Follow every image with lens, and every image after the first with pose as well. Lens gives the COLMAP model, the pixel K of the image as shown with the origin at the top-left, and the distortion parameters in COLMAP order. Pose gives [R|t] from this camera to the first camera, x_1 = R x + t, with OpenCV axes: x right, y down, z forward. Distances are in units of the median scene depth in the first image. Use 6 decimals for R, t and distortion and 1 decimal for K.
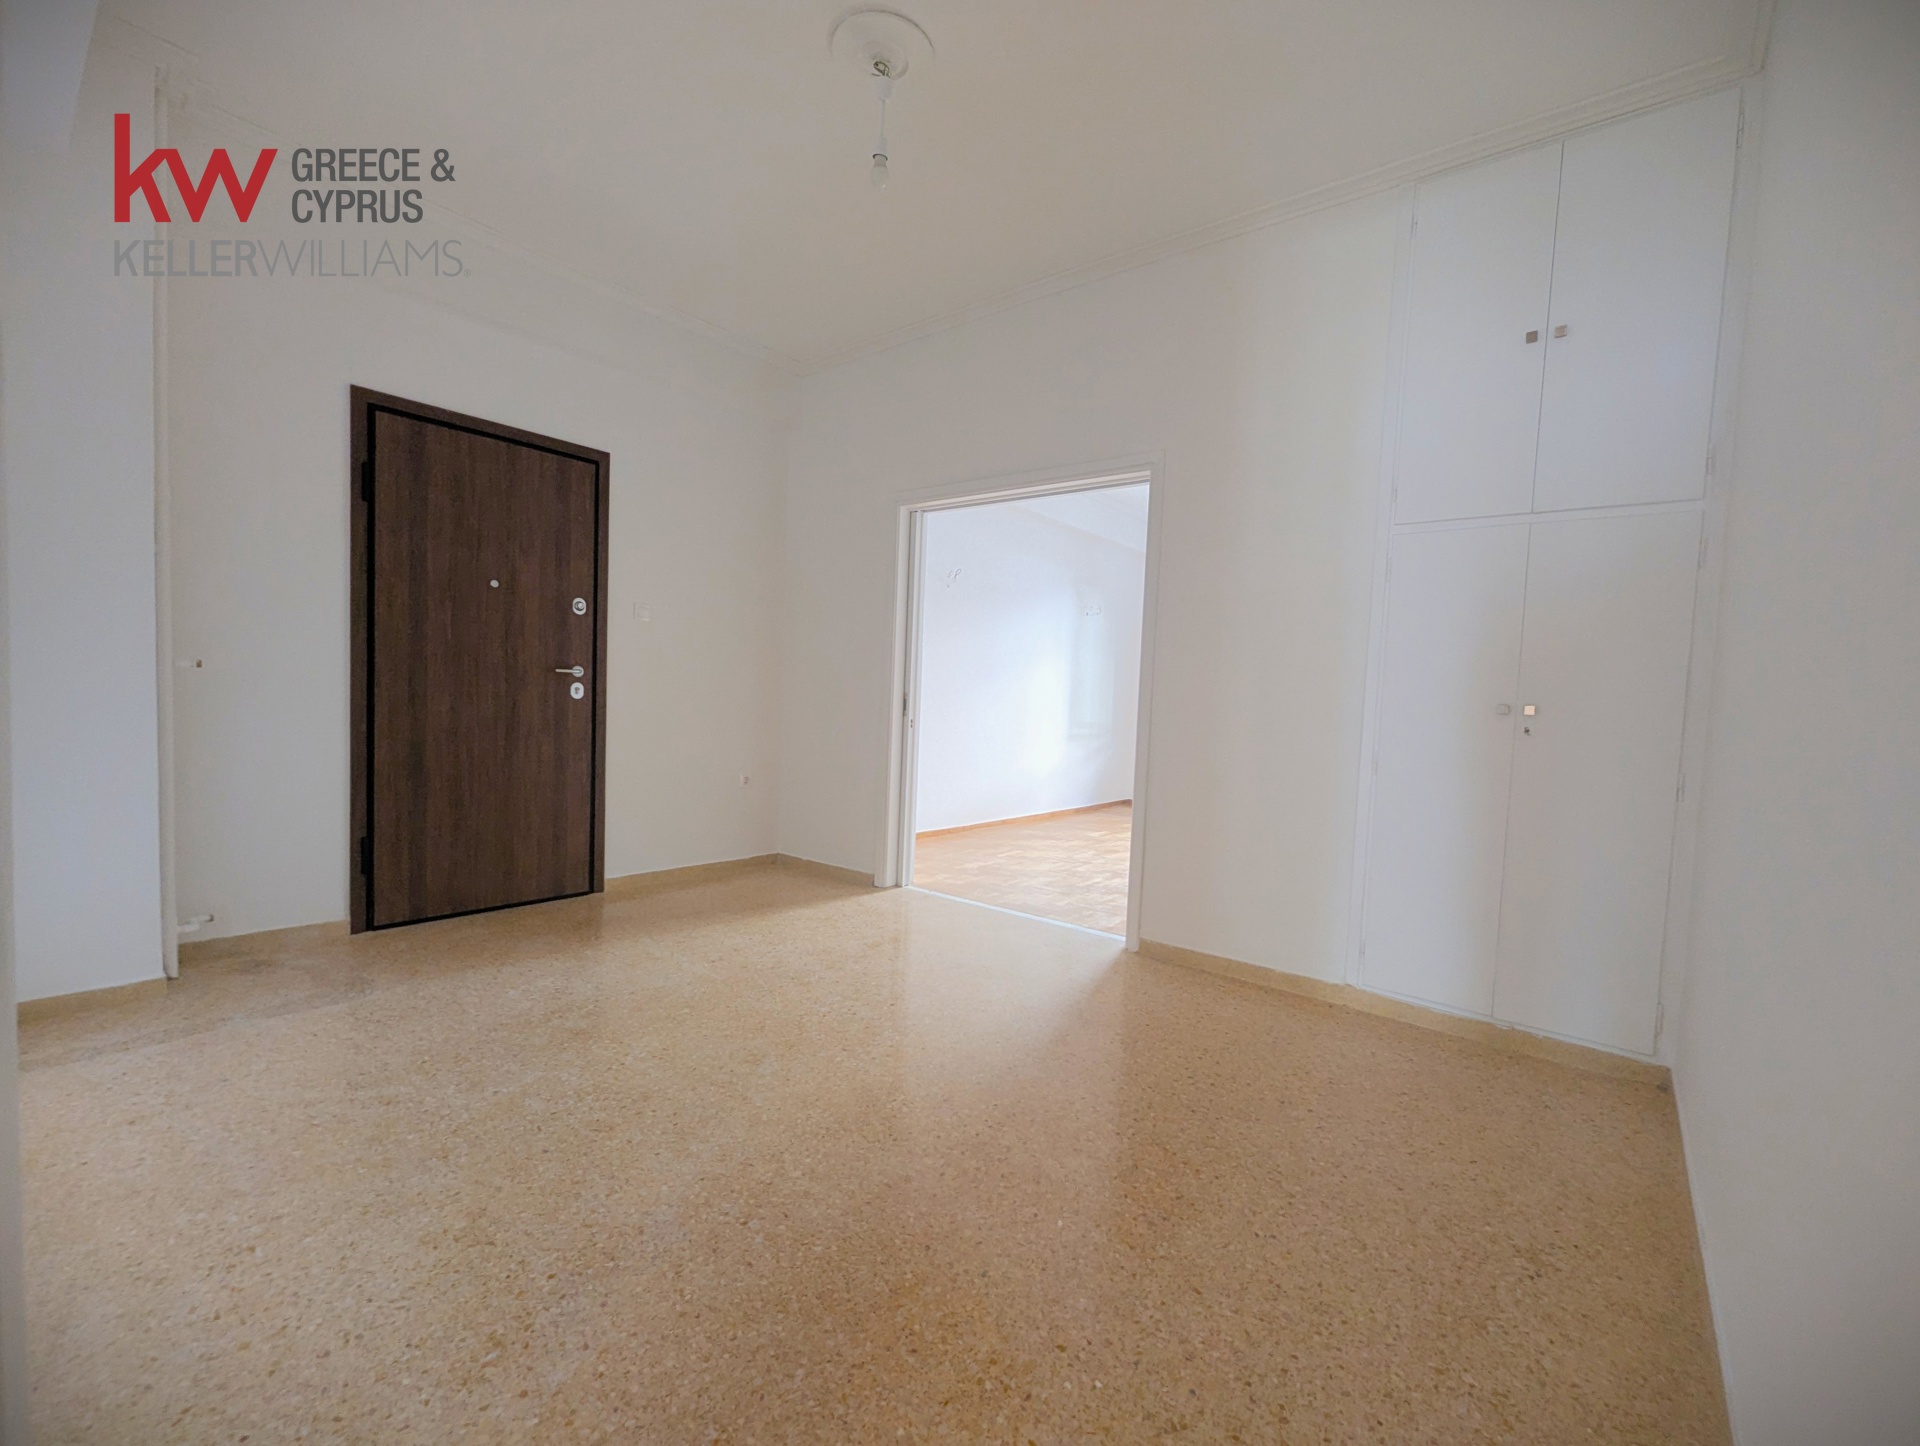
lens RADIAL K [[801.7, 0, 969.3], [0, 801.7, 733.4], [0, 0, 1]] dist [-0.004490, -0.000423]
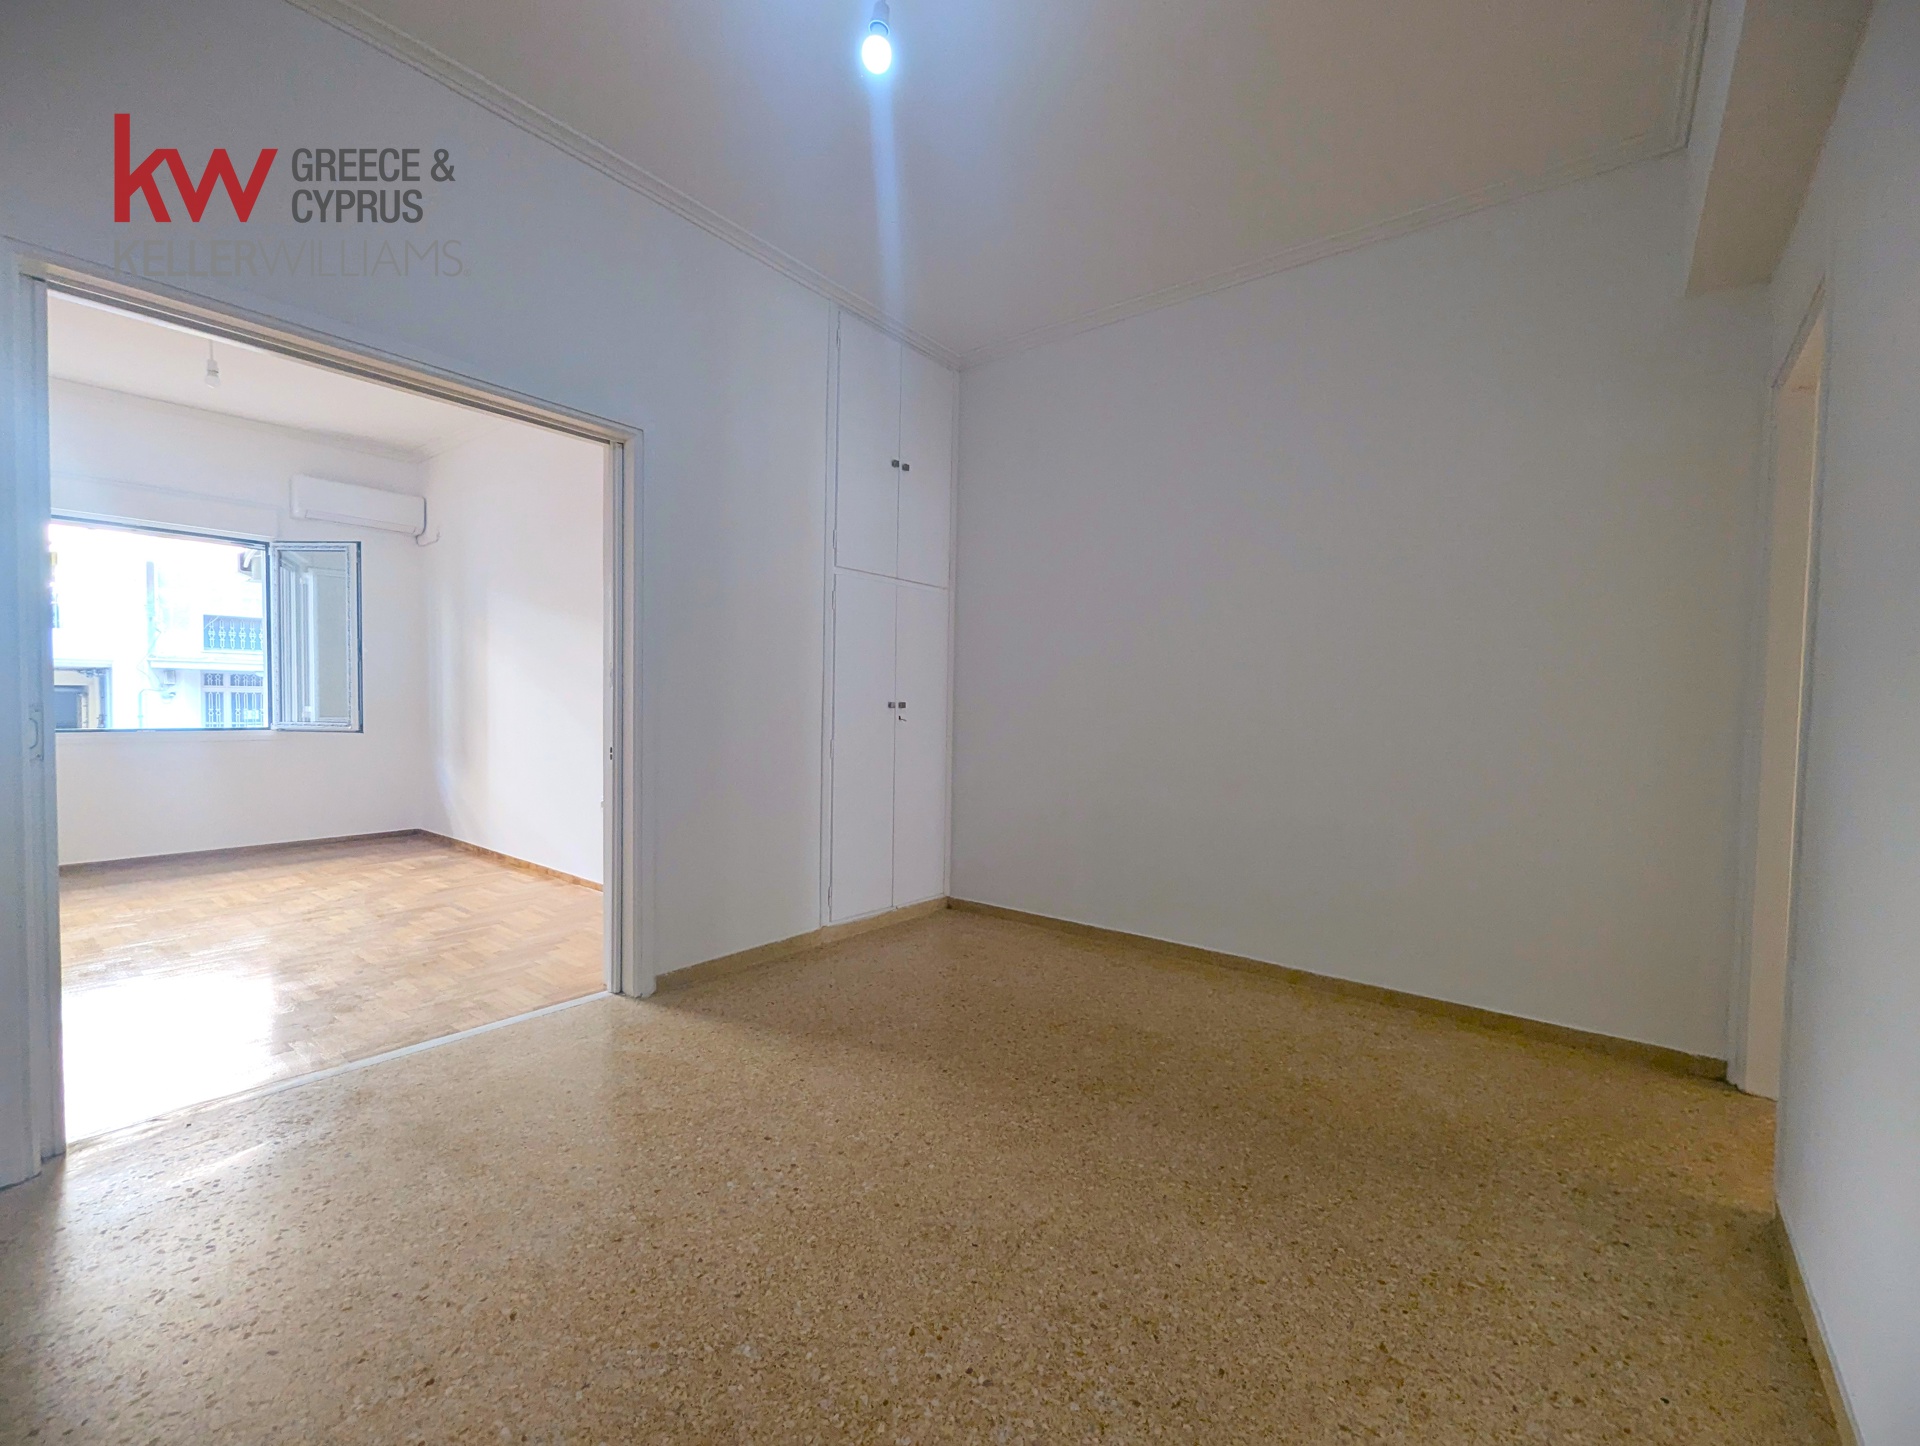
lens RADIAL K [[801.7, 0, 969.3], [0, 801.7, 733.4], [0, 0, 1]] dist [-0.004490, -0.000423]
pose [[-0.008338, -0.077427, 0.996963, -1.402030], [0.034054, 0.996398, 0.077668, -0.146698], [-0.999385, 0.034598, -0.005671, 1.403014]]
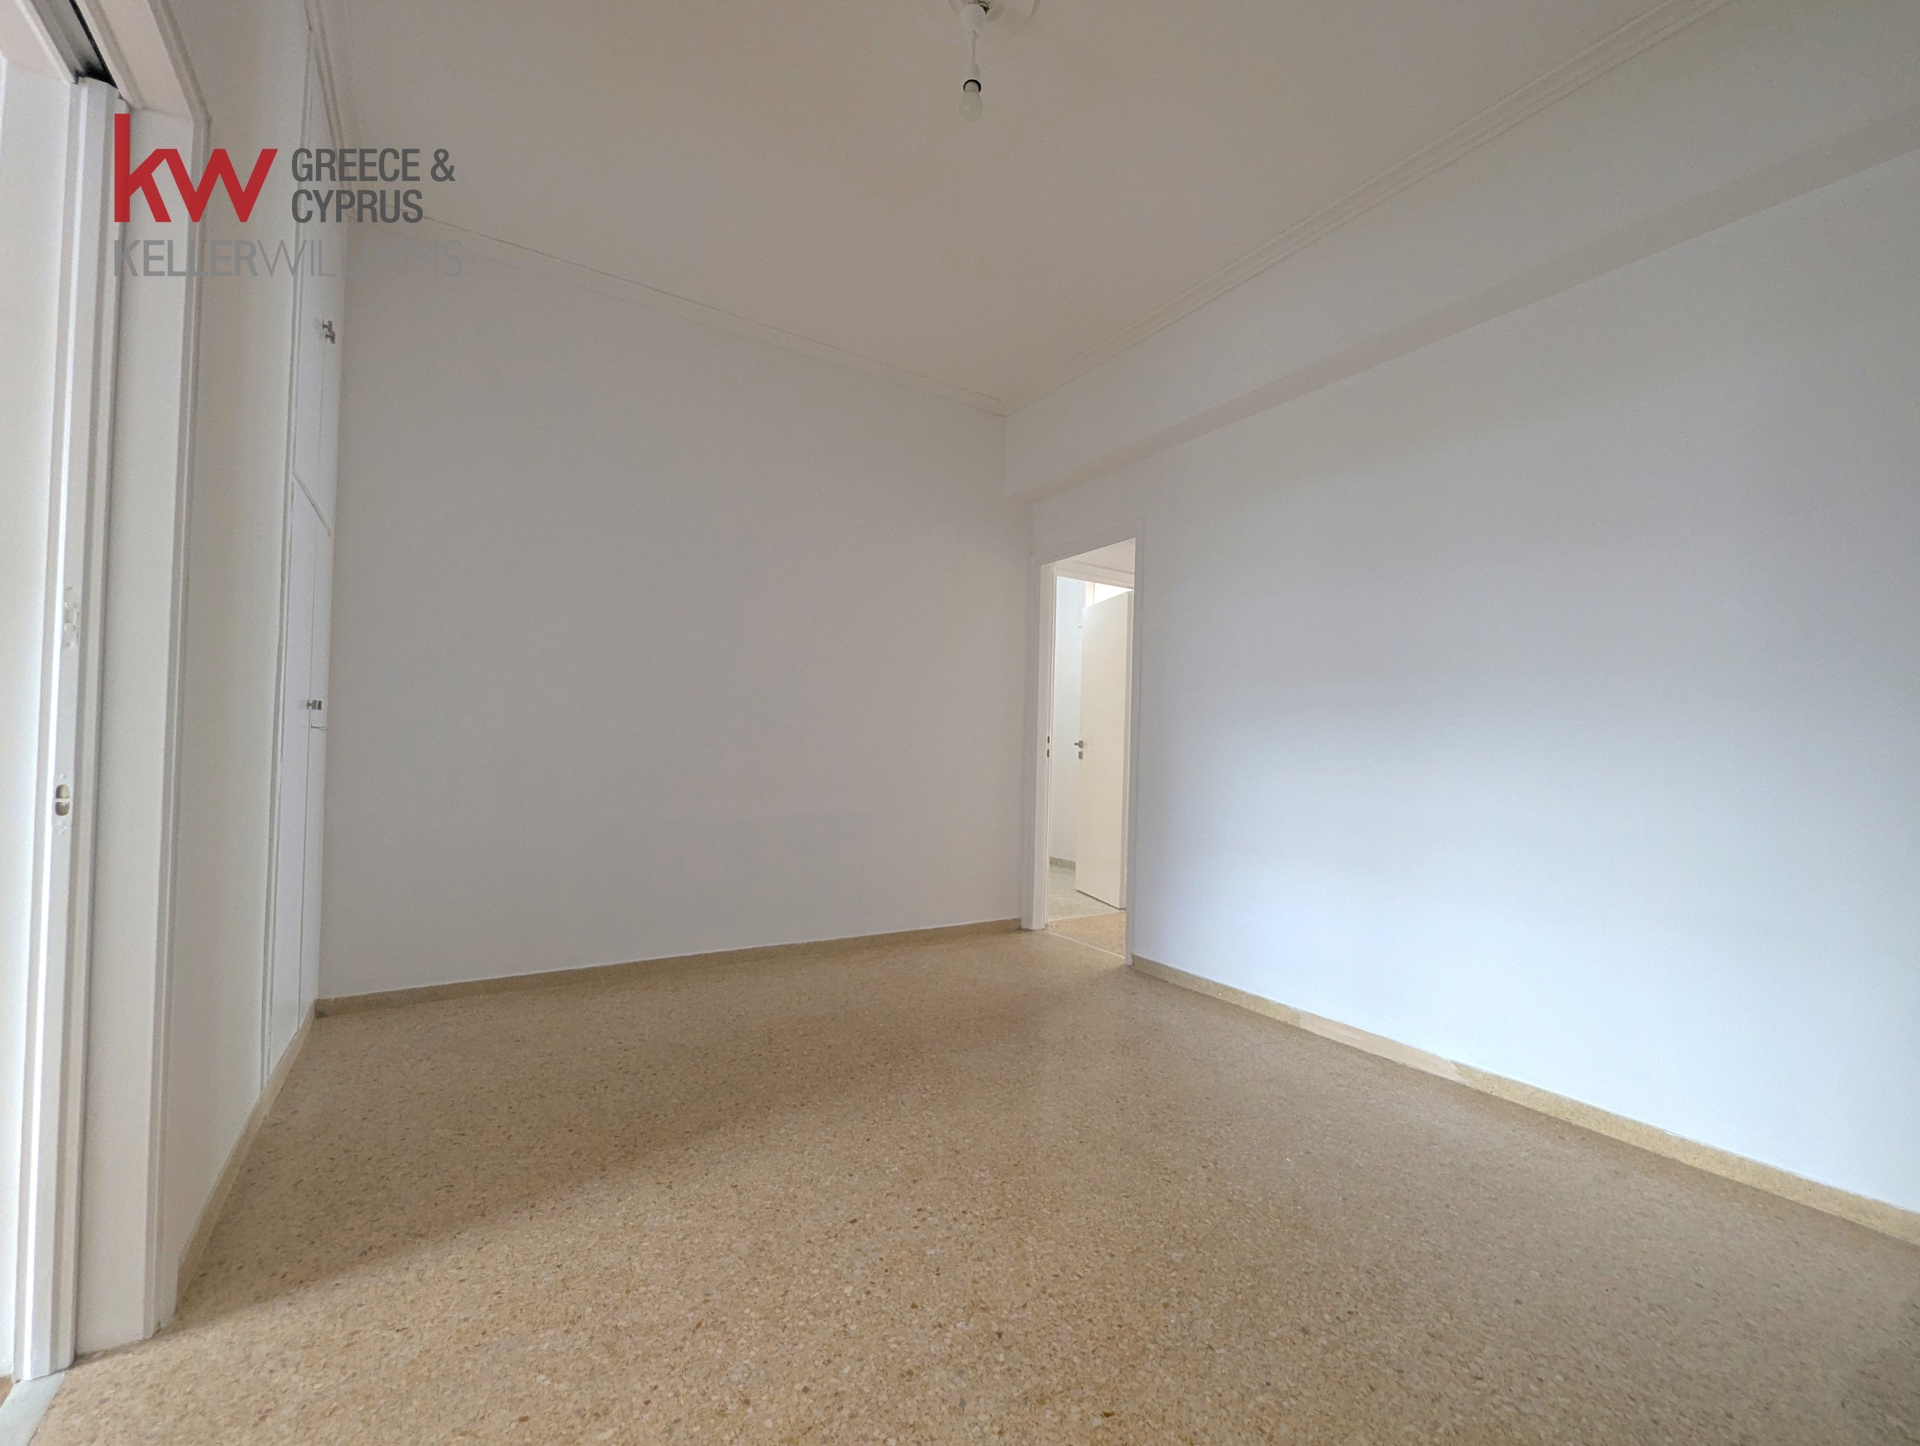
lens RADIAL K [[801.7, 0, 969.3], [0, 801.7, 733.4], [0, 0, 1]] dist [-0.004490, -0.000423]
pose [[-0.946429, -0.060392, 0.317215, -0.624911], [-0.047536, 0.997710, 0.048119, -0.136009], [-0.319395, 0.030462, -0.947132, 2.709162]]
